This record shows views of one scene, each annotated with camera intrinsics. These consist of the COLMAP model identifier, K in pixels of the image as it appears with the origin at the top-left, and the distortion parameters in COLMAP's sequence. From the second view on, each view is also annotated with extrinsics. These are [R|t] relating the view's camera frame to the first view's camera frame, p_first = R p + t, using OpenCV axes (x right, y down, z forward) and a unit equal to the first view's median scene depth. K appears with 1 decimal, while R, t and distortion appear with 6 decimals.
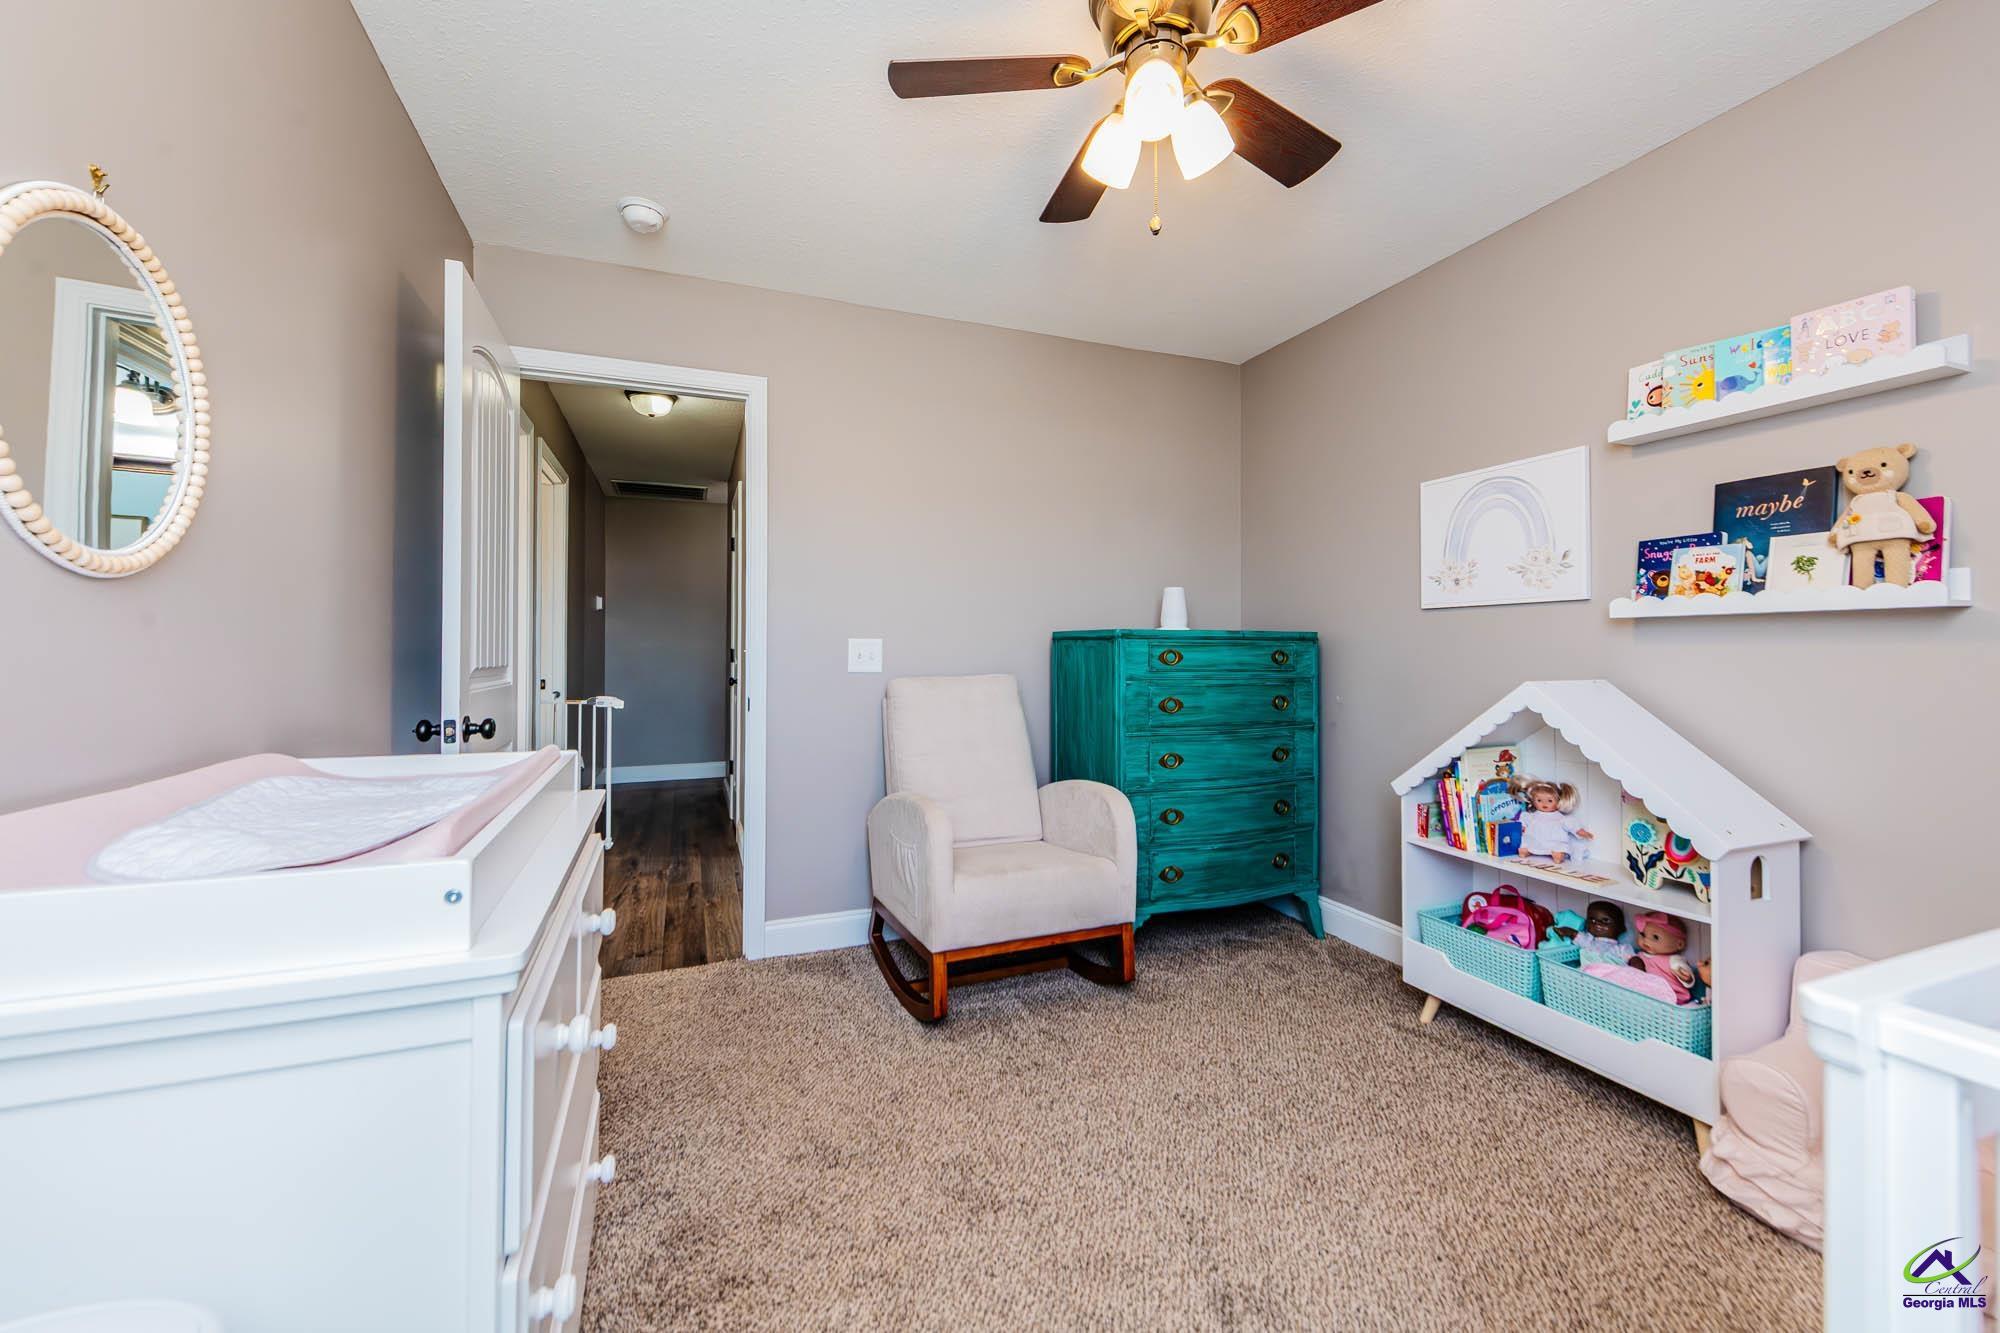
lens RADIAL K [[786.7, 0, 1002.7], [0, 786.7, 645.7], [0, 0, 1]] dist [0.002403, 0.000060]
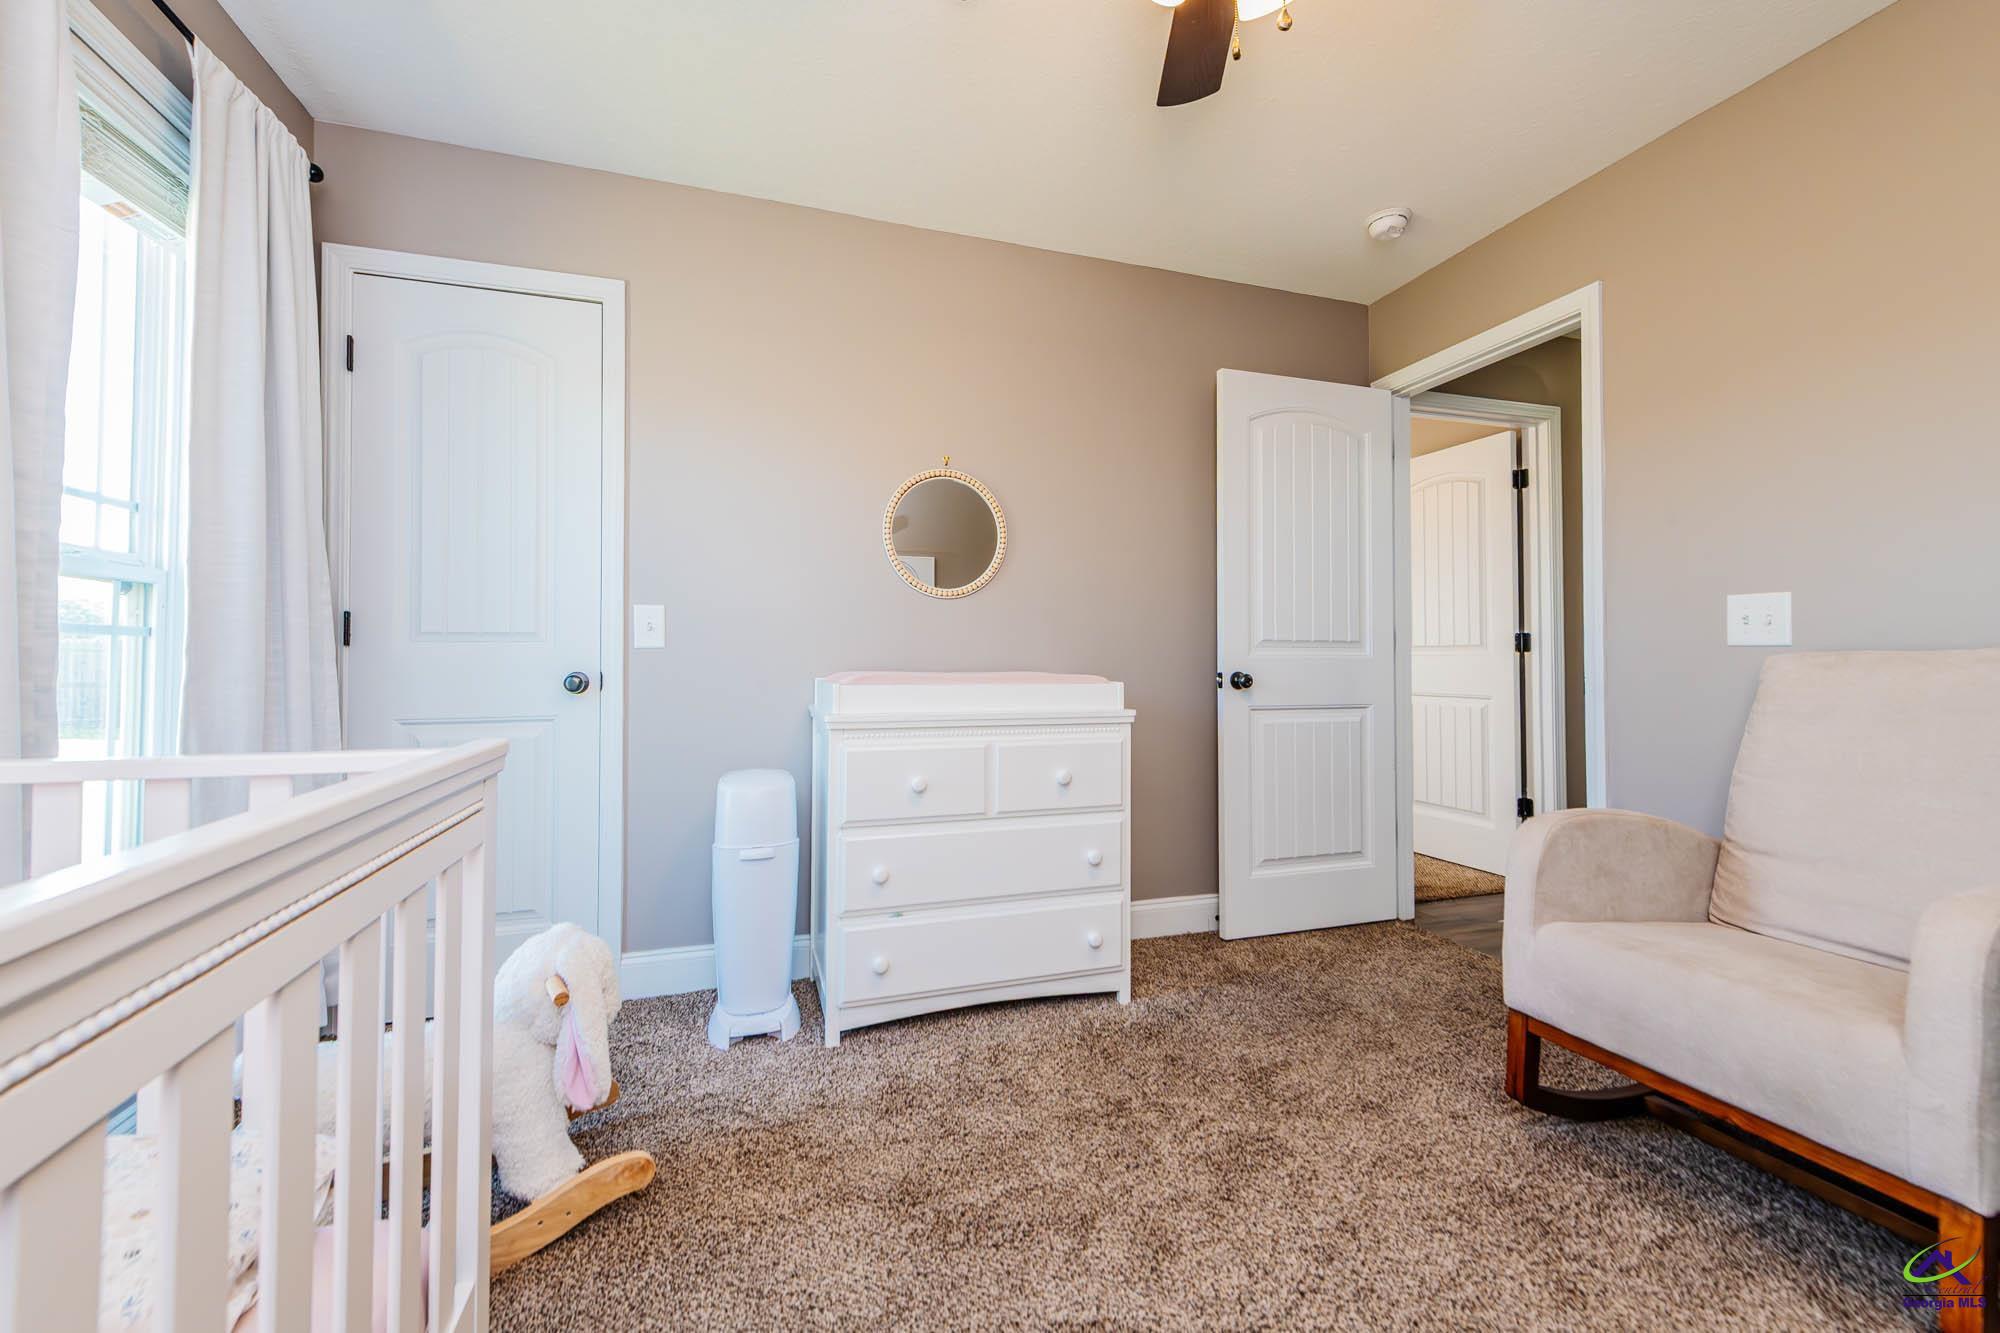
lens RADIAL K [[809.5, 0, 1002.7], [0, 809.5, 640.7], [0, 0, 1]] dist [0.001833, -0.000235]
pose [[-0.059754, -0.020978, -0.997993, 0.655983], [0.014067, 0.999662, -0.021856, 0.044332], [0.998114, -0.015344, -0.059439, 0.510759]]
